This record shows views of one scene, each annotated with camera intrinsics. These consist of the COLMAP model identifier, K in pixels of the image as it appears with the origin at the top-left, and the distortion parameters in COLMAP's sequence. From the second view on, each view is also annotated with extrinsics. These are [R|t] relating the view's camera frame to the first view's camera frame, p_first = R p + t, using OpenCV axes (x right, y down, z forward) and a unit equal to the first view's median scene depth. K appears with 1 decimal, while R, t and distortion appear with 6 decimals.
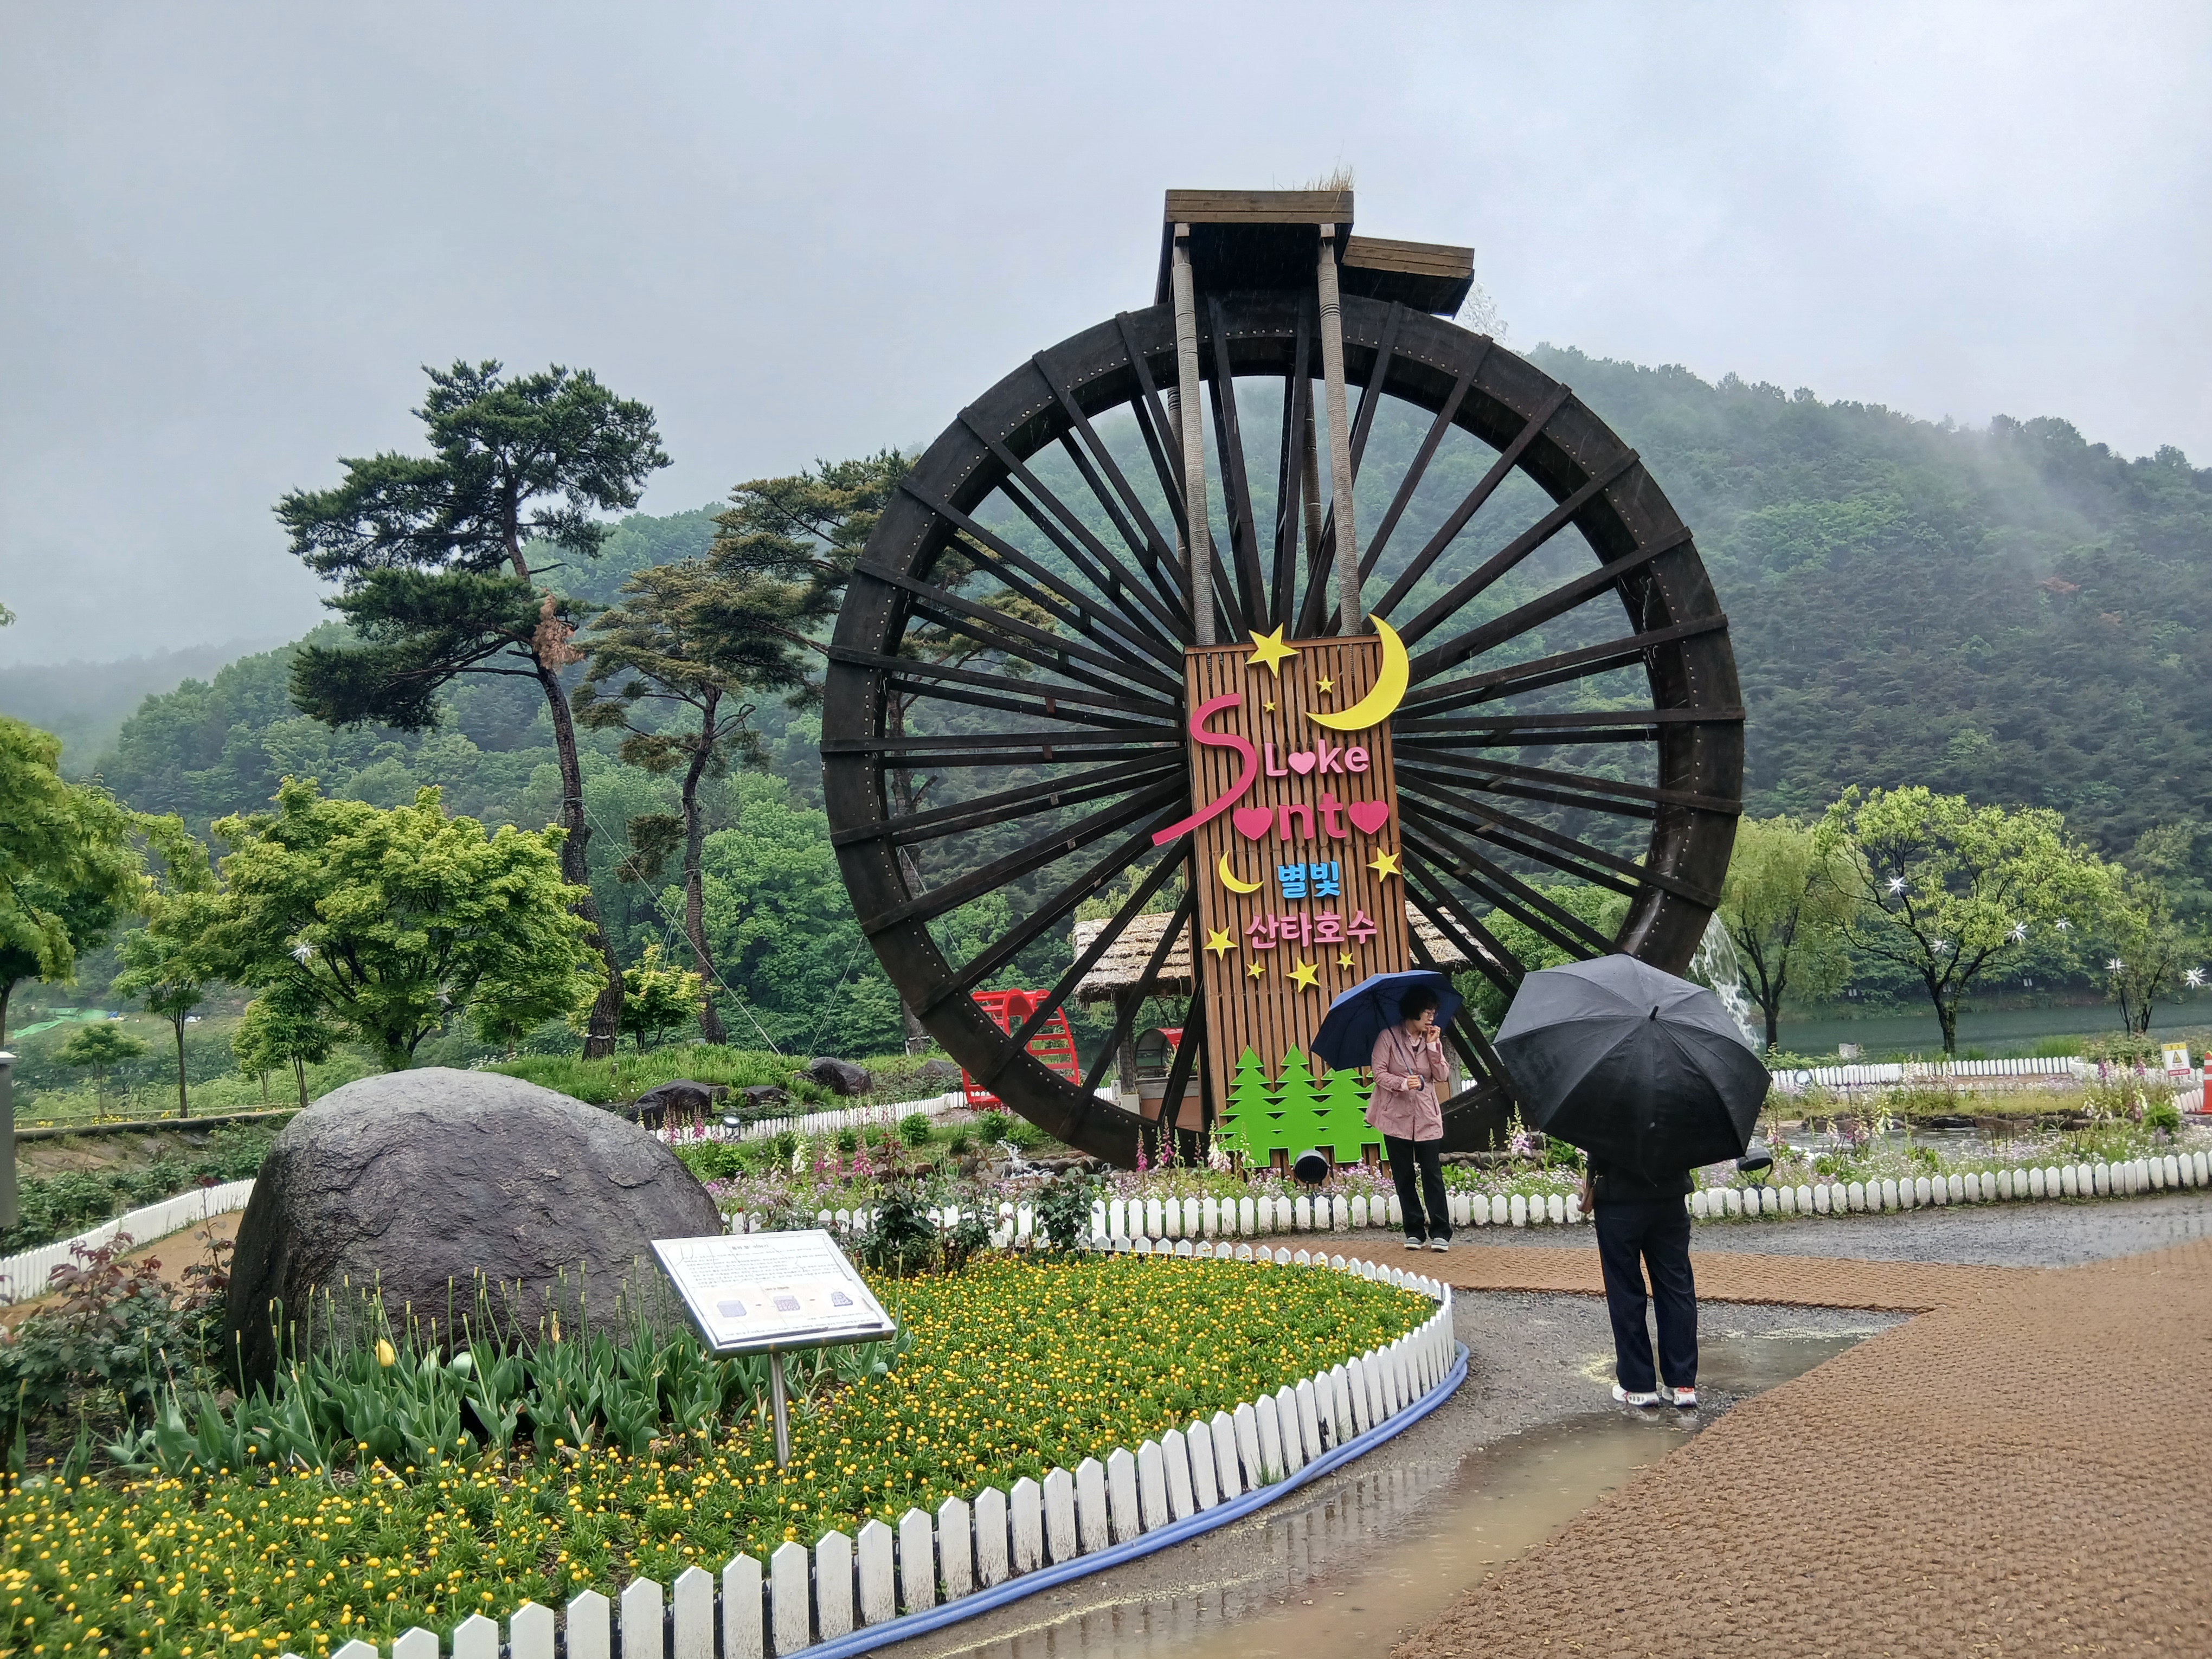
lens RADIAL K [[1702.8, 0, 1106.0], [0, 1702.8, 829.5], [0, 0, 1]] dist [0.124878, -0.204730]
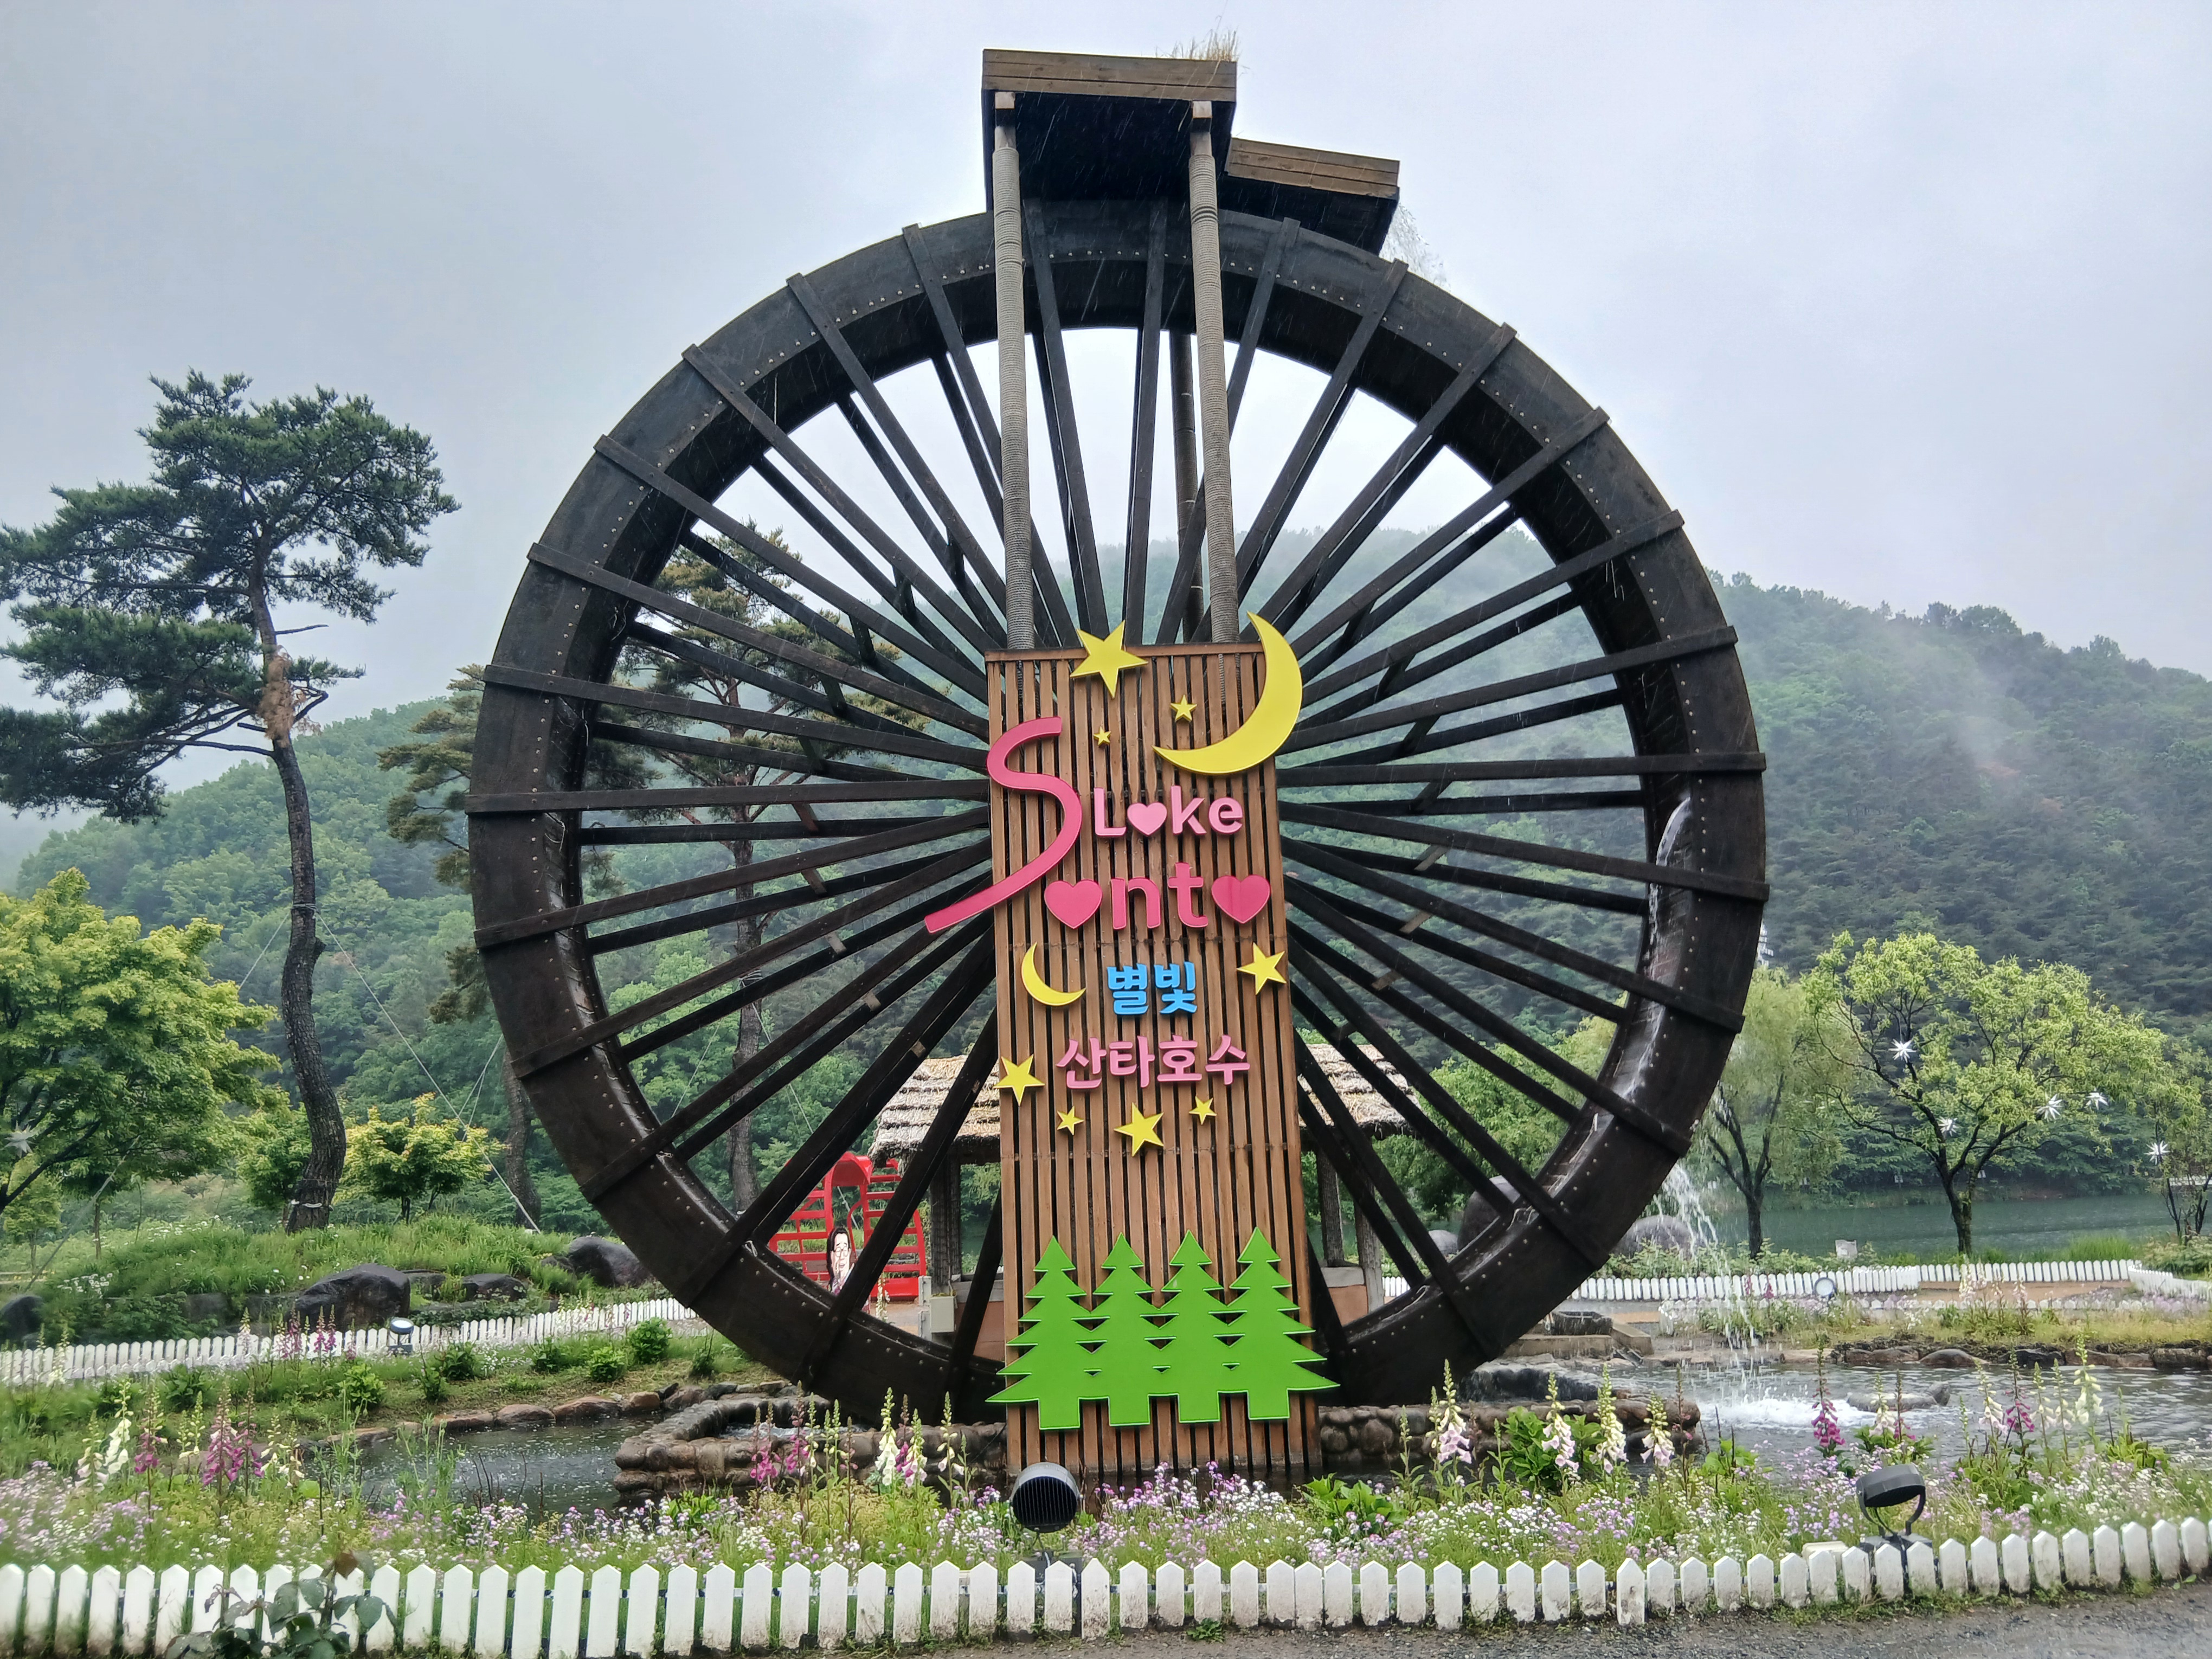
lens RADIAL K [[1676.1, 0, 1122.9], [0, 1676.1, 828.4], [0, 0, 1]] dist [0.131208, -0.235385]
pose [[0.998989, 0.027350, 0.035681, 0.064293], [-0.023554, 0.994426, -0.102772, 0.027842], [-0.038293, 0.101827, 0.994065, 0.258626]]
